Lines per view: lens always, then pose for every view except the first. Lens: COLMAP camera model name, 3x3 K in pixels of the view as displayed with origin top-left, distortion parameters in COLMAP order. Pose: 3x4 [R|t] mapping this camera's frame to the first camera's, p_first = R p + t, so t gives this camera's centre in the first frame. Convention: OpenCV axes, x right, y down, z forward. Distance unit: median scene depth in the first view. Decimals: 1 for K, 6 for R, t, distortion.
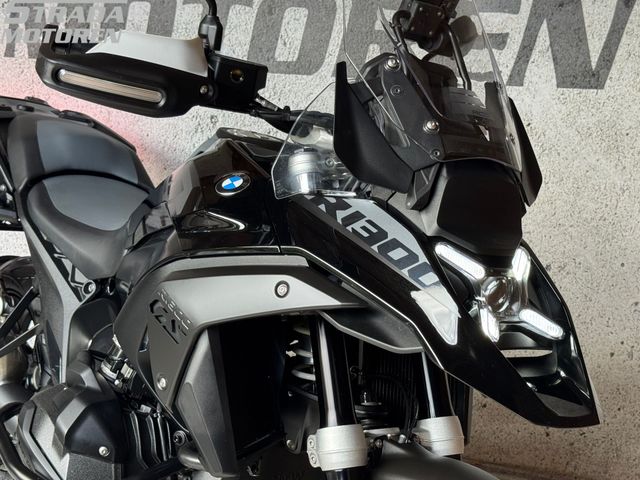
lens RADIAL K [[966.9, 0, 320.0], [0, 966.9, 240.0], [0, 0, 1]] dist [0.097500, 0.050094]
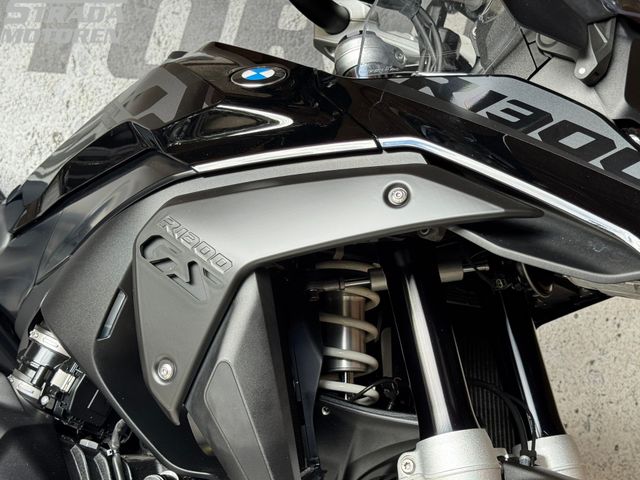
lens RADIAL K [[1037.9, 0, 320.0], [0, 1037.9, 240.0], [0, 0, 1]] dist [0.143034, -0.182676]
pose [[0.969363, 0.022262, 0.244623, -0.204023], [0.012775, 0.989968, -0.140714, 0.141106], [-0.245302, 0.139528, 0.959353, 0.305897]]
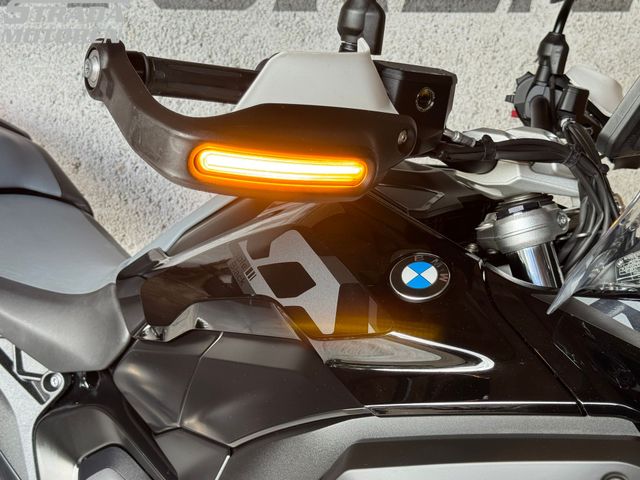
lens RADIAL K [[1001.5, 0, 320.0], [0, 1001.5, 240.0], [0, 0, 1]] dist [0.058815, 0.040568]
pose [[0.966468, -0.116956, 0.228606, -0.268816], [0.090369, 0.988218, 0.123527, -0.151161], [-0.240359, -0.098726, 0.965650, 0.386765]]
